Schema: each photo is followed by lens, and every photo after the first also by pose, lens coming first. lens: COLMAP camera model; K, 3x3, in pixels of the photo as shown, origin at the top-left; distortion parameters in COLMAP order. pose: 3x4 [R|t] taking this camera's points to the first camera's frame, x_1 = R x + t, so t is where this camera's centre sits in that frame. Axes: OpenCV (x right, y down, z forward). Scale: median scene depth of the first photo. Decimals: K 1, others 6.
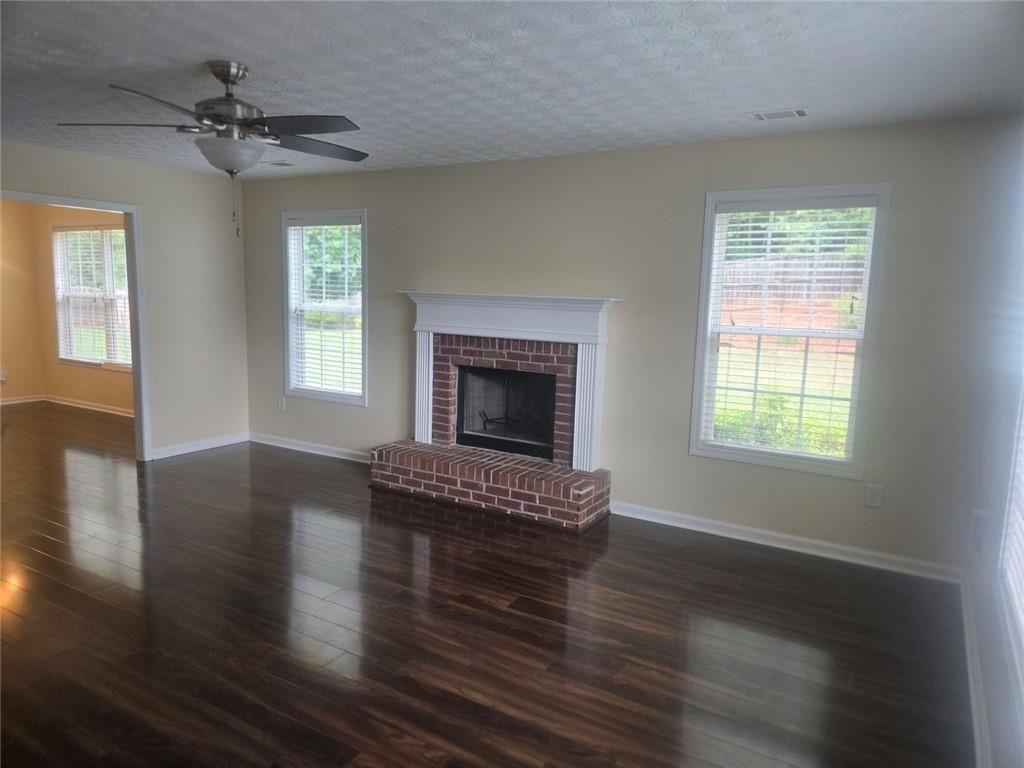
lens RADIAL K [[680.4, 0, 520.0], [0, 680.4, 385.6], [0, 0, 1]] dist [0.008929, -0.007091]
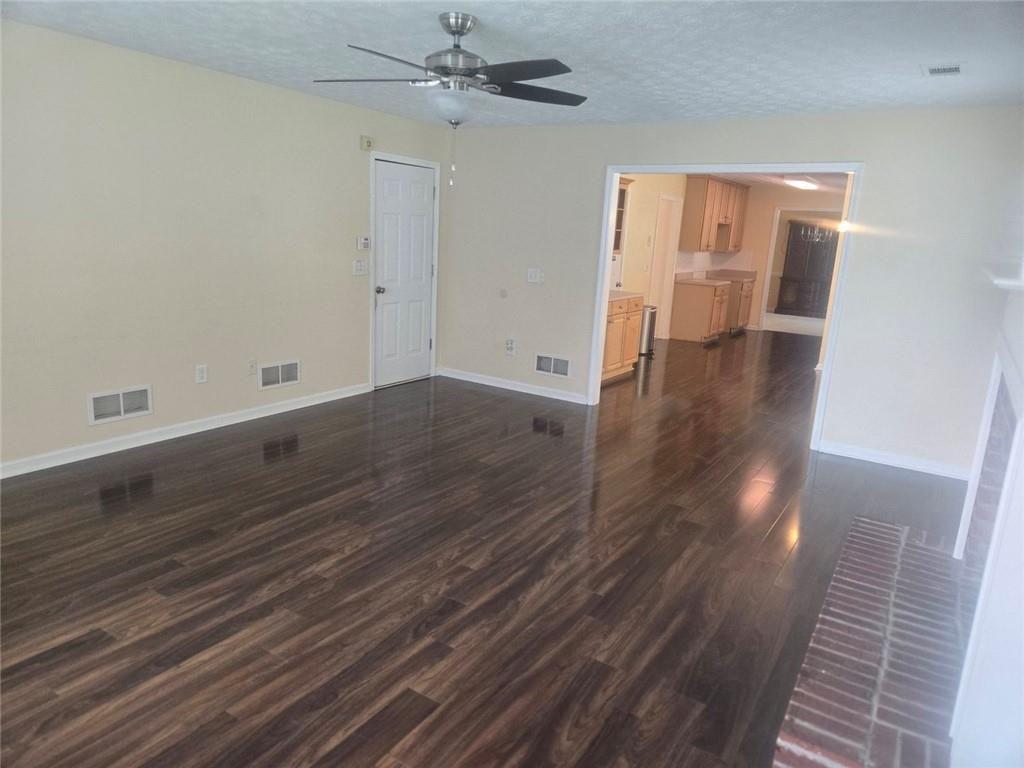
lens RADIAL K [[680.4, 0, 518.9], [0, 680.4, 381.0], [0, 0, 1]] dist [0.008929, -0.007091]
pose [[-0.033045, 0.183291, -0.982503, 0.646375], [-0.193165, 0.963334, 0.186212, -0.139925], [0.980610, 0.195939, 0.003573, 1.117909]]
